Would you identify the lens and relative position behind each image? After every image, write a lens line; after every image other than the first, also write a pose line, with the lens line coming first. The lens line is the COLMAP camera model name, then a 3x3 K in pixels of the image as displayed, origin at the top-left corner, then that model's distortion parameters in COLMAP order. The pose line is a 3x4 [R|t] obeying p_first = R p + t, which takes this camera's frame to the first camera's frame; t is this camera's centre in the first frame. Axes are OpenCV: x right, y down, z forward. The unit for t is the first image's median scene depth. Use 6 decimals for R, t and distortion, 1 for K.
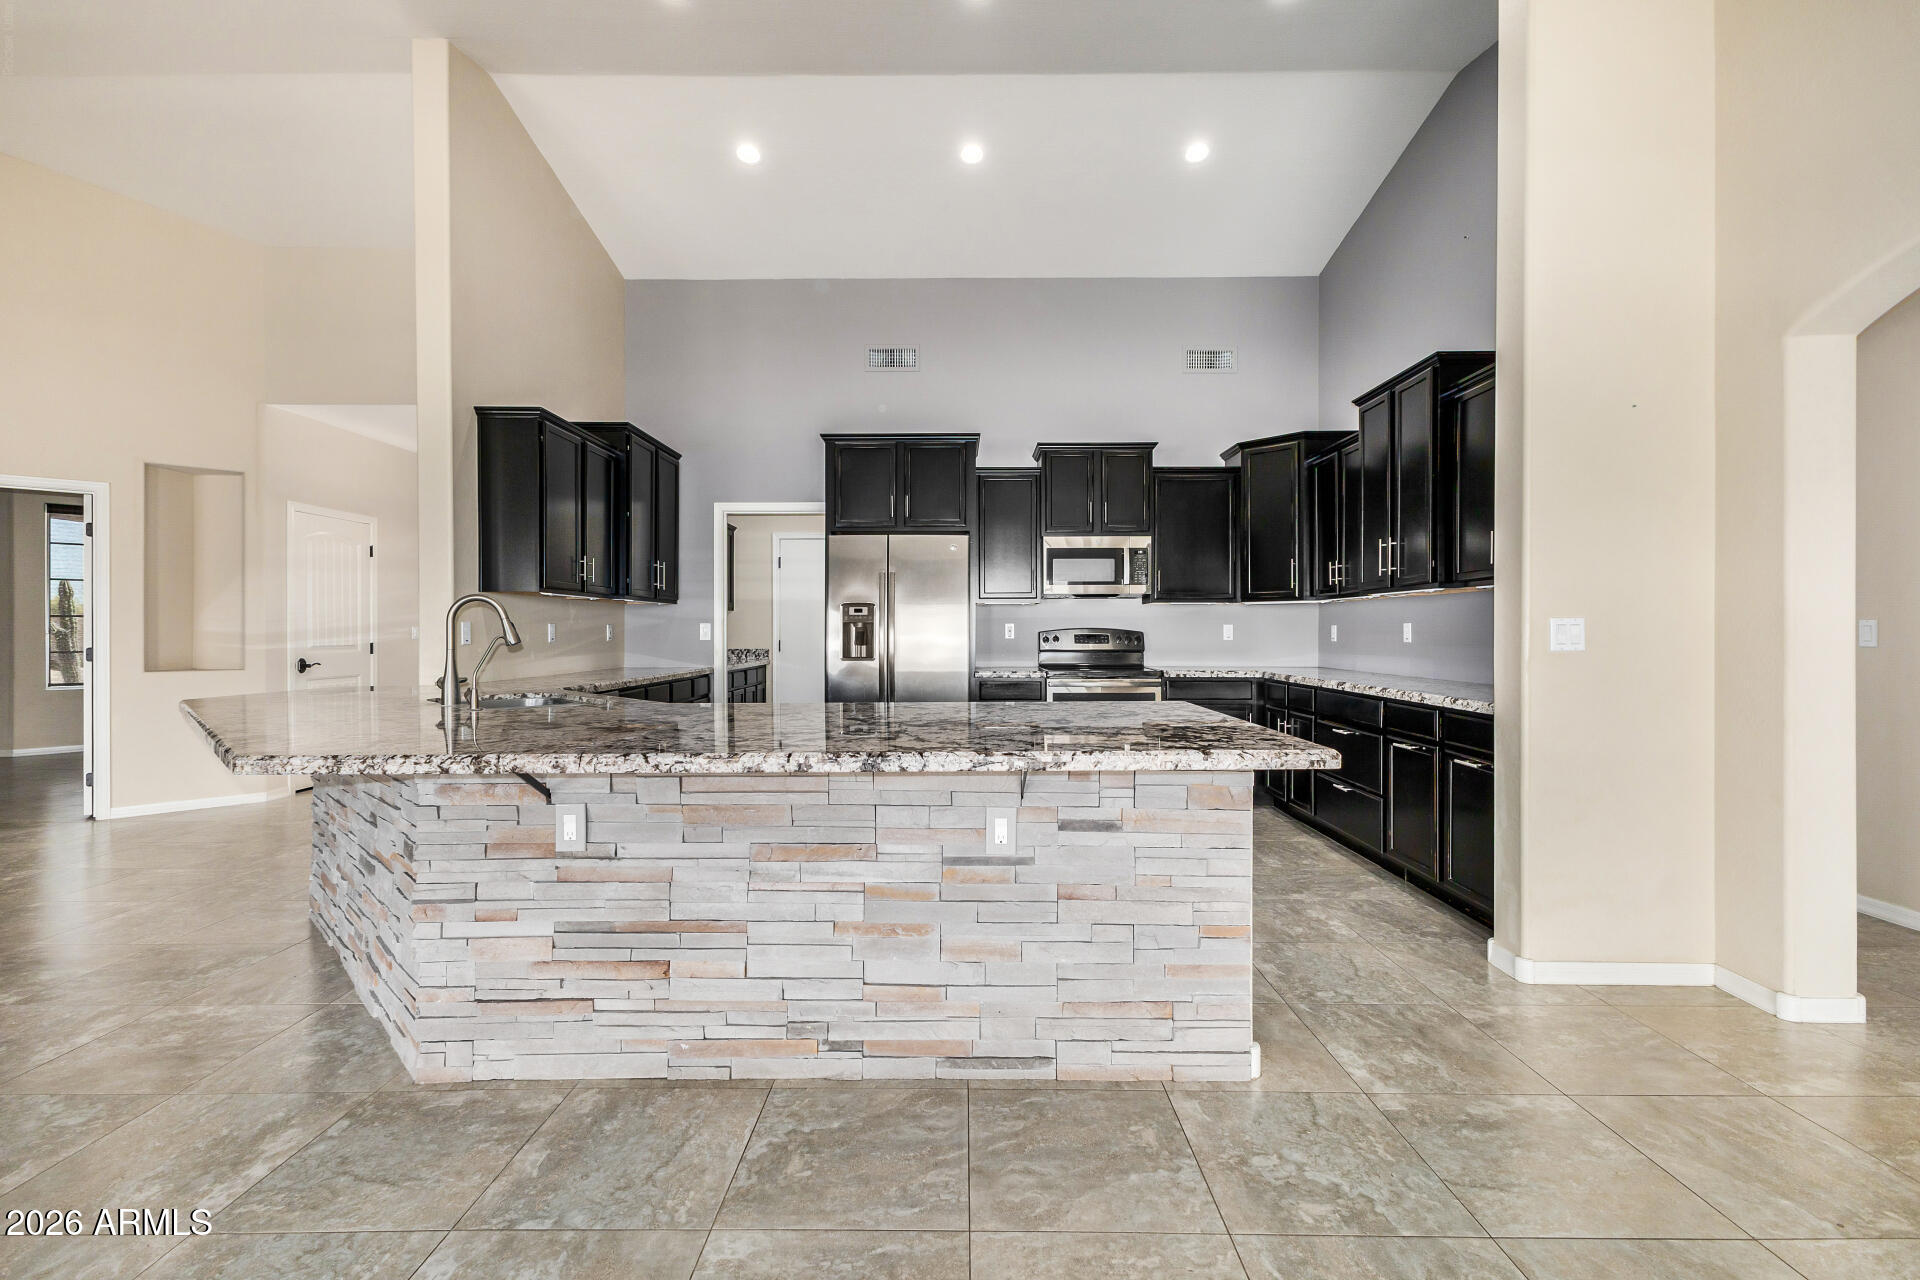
lens RADIAL K [[837.6, 0, 968.2], [0, 837.6, 628.3], [0, 0, 1]] dist [0.016594, -0.005403]
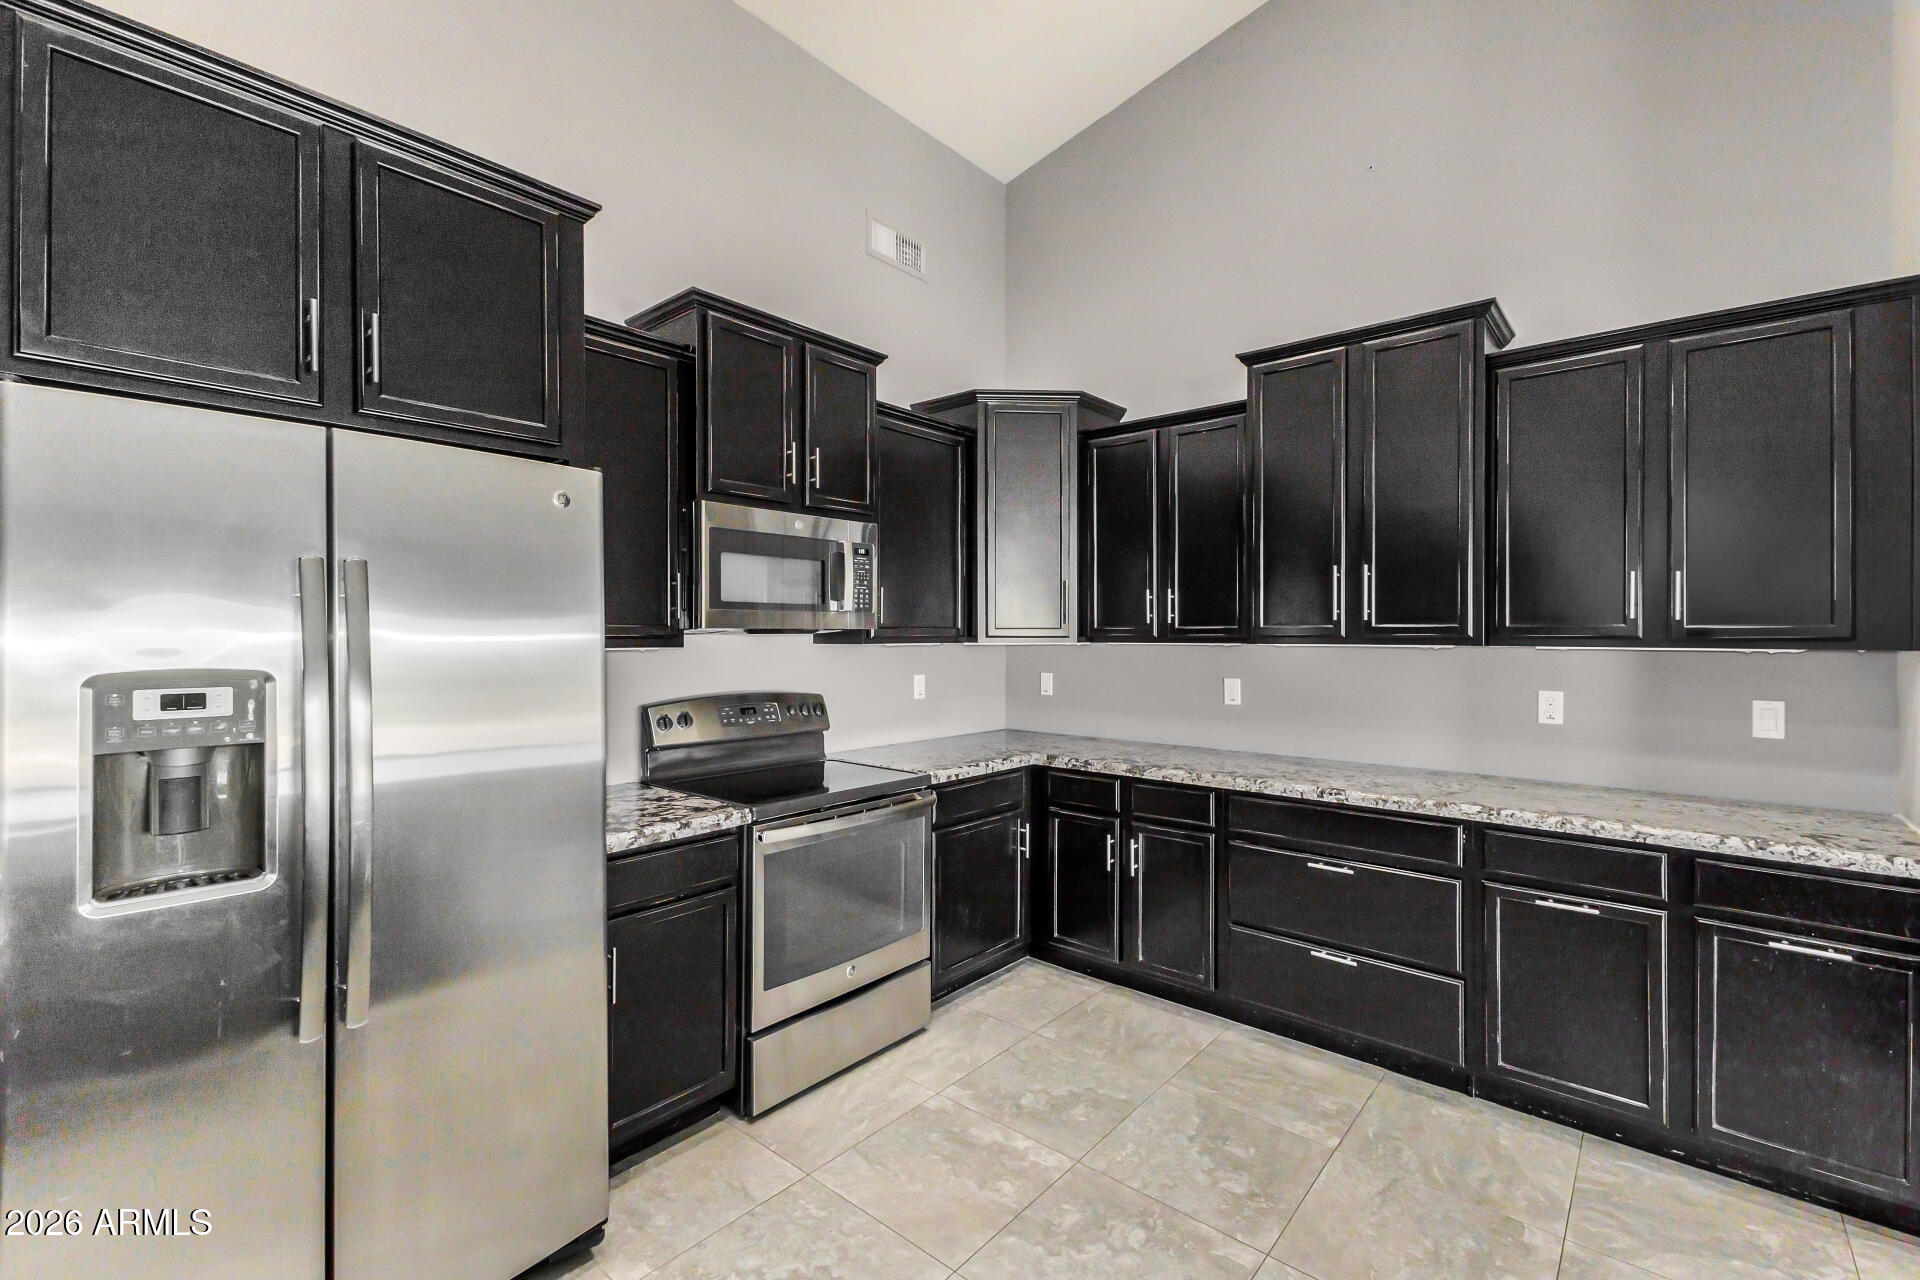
lens RADIAL K [[820.2, 0, 959.5], [0, 820.2, 630.2], [0, 0, 1]] dist [0.000734, 0.000089]
pose [[0.655175, 0.002949, 0.755472, -0.164897], [-0.002898, 0.999995, -0.001391, -0.043253], [-0.755472, -0.001278, 0.655180, 0.658369]]
